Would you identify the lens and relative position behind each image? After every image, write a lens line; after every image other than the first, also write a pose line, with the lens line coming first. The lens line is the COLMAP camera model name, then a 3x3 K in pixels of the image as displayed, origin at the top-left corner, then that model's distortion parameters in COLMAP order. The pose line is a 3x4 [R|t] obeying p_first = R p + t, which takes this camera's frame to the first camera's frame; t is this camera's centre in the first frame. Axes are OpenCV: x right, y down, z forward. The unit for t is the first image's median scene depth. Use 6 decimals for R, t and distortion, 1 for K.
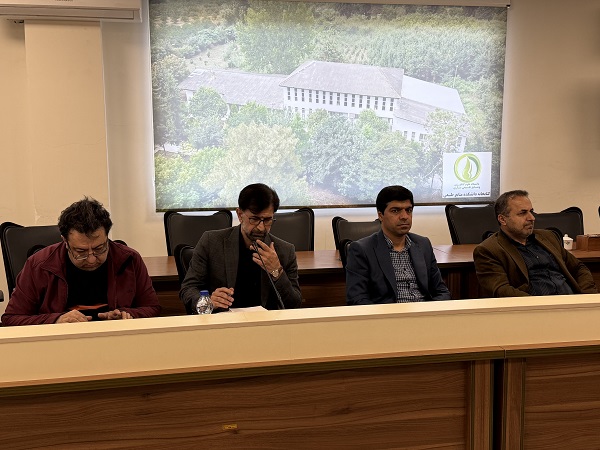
lens RADIAL K [[765.4, 0, 303.3], [0, 765.4, 228.1], [0, 0, 1]] dist [0.178520, 0.000000]
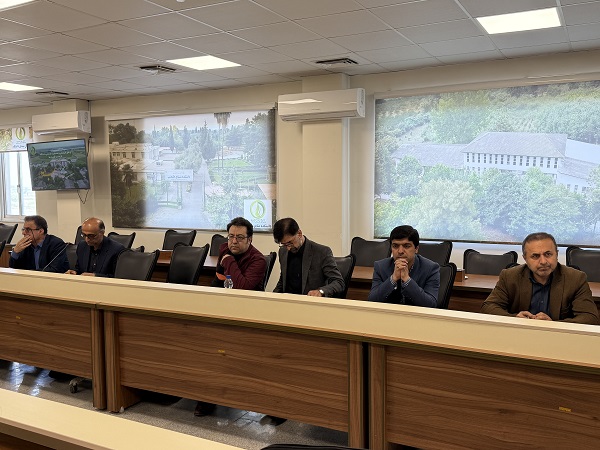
lens RADIAL K [[566.6, 0, 297.1], [0, 566.6, 239.6], [0, 0, 1]] dist [0.073631, 0.000000]
pose [[0.763995, 0.062648, -0.642174, 0.415740], [-0.079322, 0.996845, 0.002878, -0.009440], [0.640328, 0.048740, 0.766554, 0.042797]]
